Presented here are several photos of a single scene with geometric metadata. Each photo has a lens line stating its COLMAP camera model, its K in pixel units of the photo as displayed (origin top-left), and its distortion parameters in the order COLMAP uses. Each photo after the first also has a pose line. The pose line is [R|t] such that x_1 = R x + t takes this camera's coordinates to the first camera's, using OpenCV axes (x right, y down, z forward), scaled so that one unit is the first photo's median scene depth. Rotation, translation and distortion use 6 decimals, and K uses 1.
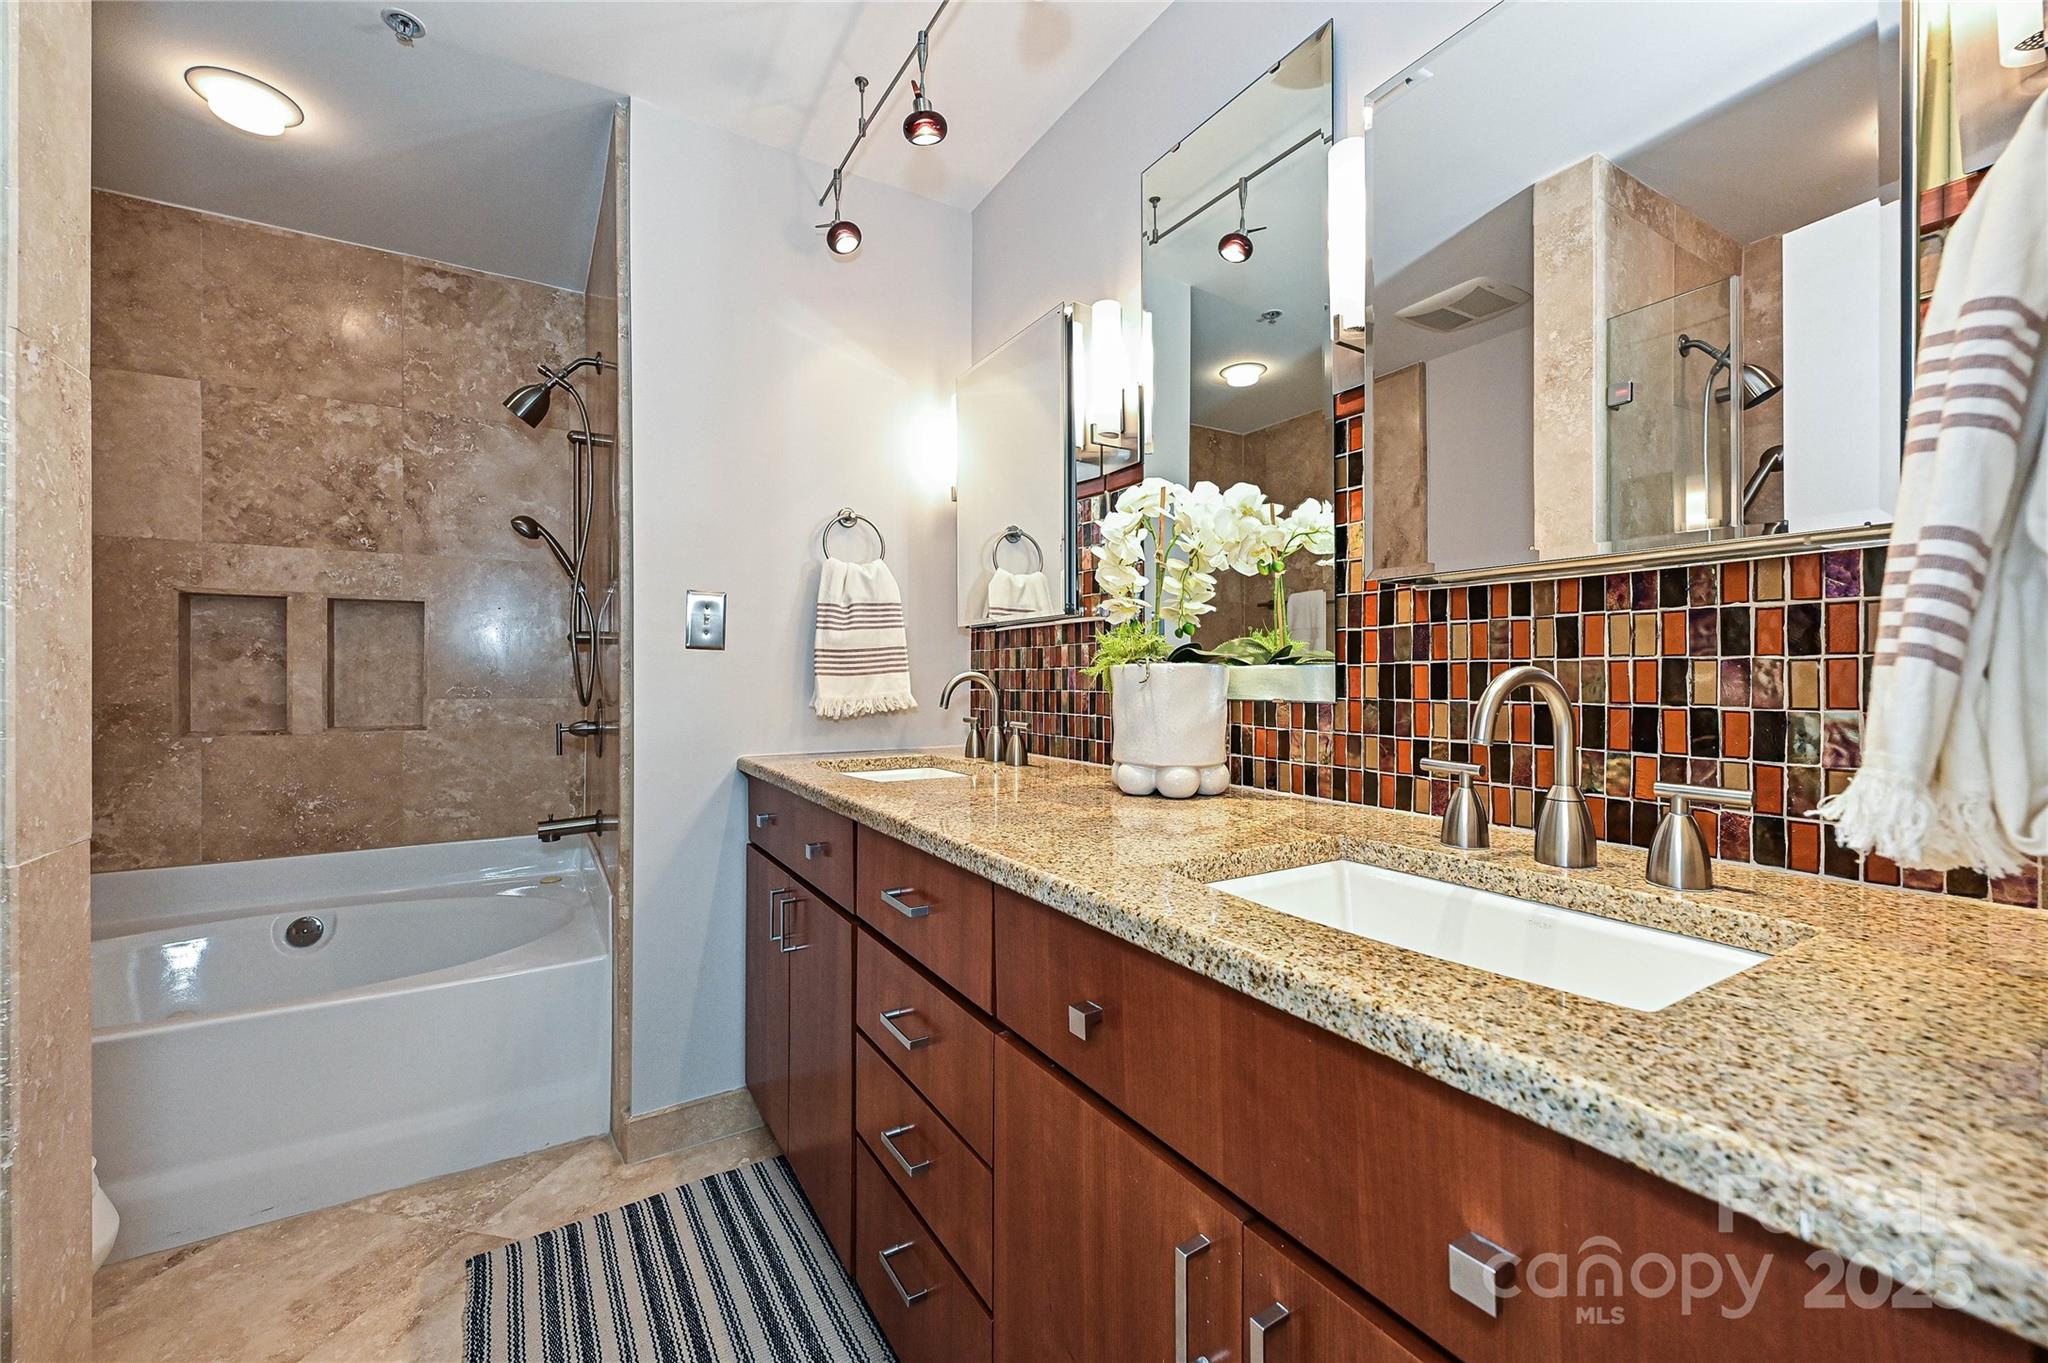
lens RADIAL K [[824.8, 0, 1022.3], [0, 824.8, 676.9], [0, 0, 1]] dist [0.000632, 0.000433]
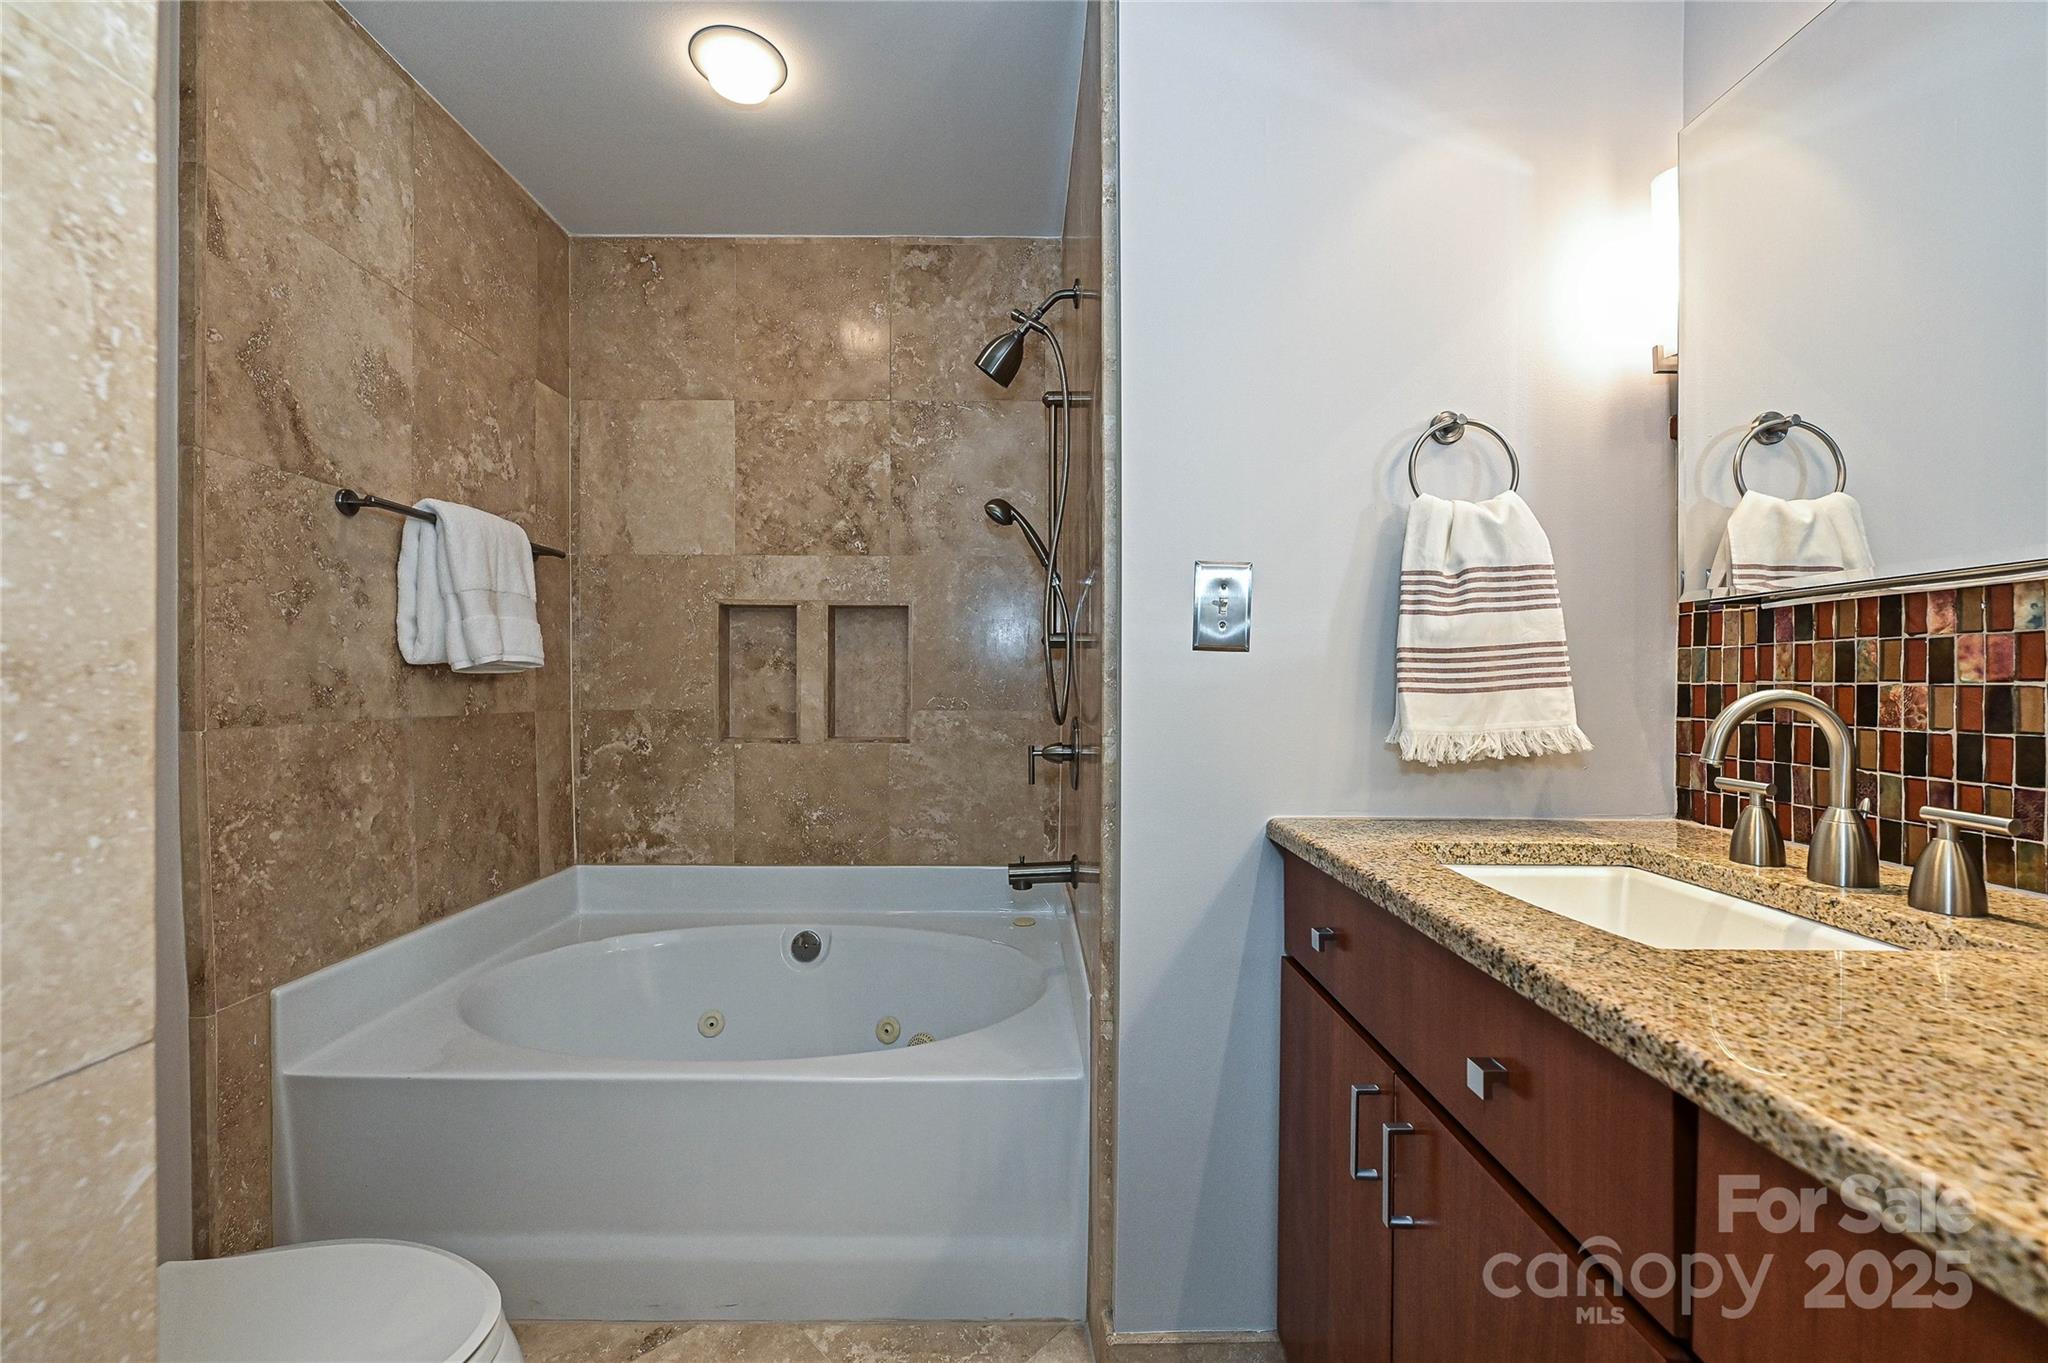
lens RADIAL K [[824.8, 0, 1022.3], [0, 824.8, 676.9], [0, 0, 1]] dist [0.000632, 0.000433]
pose [[0.859153, 0.001516, -0.511716, -0.146419], [-0.004577, 0.999978, -0.004723, -0.007255], [0.511698, 0.006400, 0.859142, 0.283688]]
